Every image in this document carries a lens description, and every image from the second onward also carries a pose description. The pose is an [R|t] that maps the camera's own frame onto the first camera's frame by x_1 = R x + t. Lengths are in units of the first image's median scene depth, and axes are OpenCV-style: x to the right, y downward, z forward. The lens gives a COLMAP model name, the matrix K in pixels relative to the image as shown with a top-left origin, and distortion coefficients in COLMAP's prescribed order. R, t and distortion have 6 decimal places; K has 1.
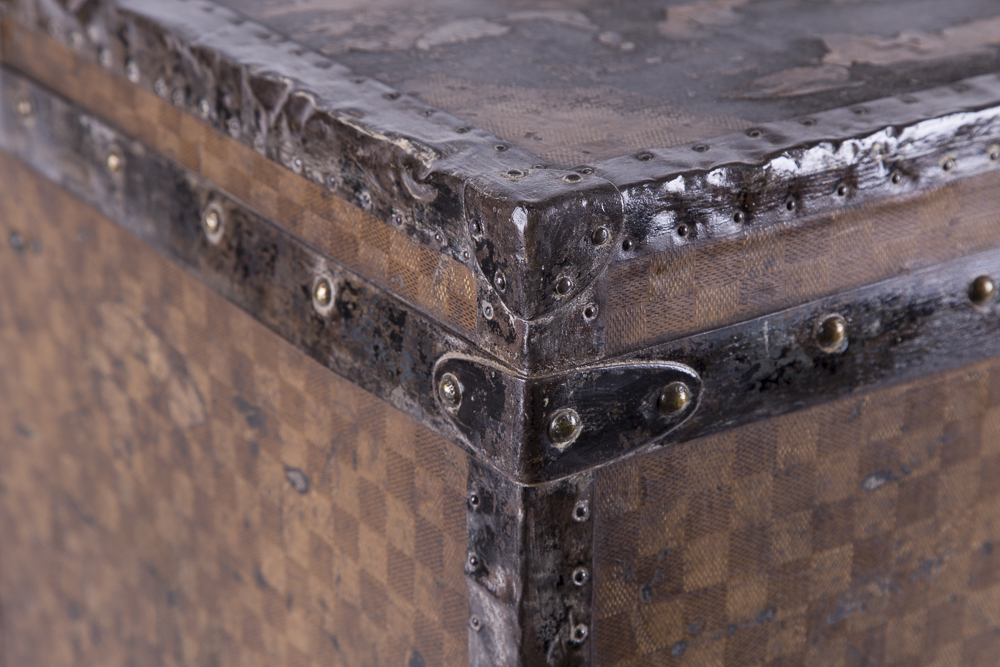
lens RADIAL K [[2410.8, 0, 500.0], [0, 2410.8, 333.5], [0, 0, 1]] dist [0.329883, 0.026648]
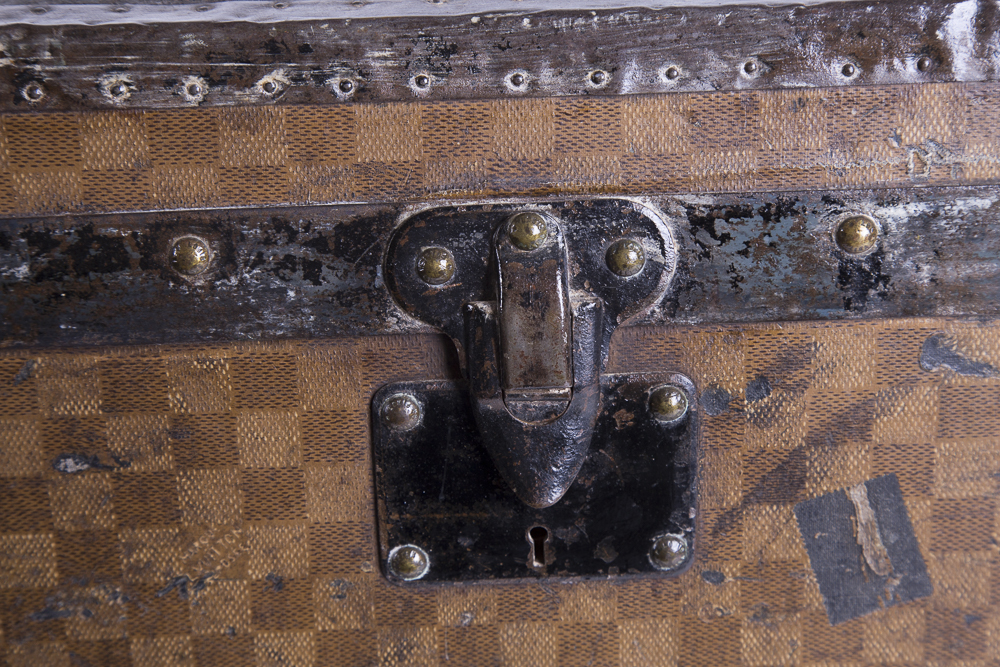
lens RADIAL K [[1897.4, 0, 500.0], [0, 1897.4, 333.5], [0, 0, 1]] dist [0.213342, -0.292121]
pose [[0.850995, 0.169148, -0.497188, 0.607319], [-0.178003, 0.983574, 0.029947, -0.029956], [0.494087, 0.063017, 0.867126, 0.502797]]
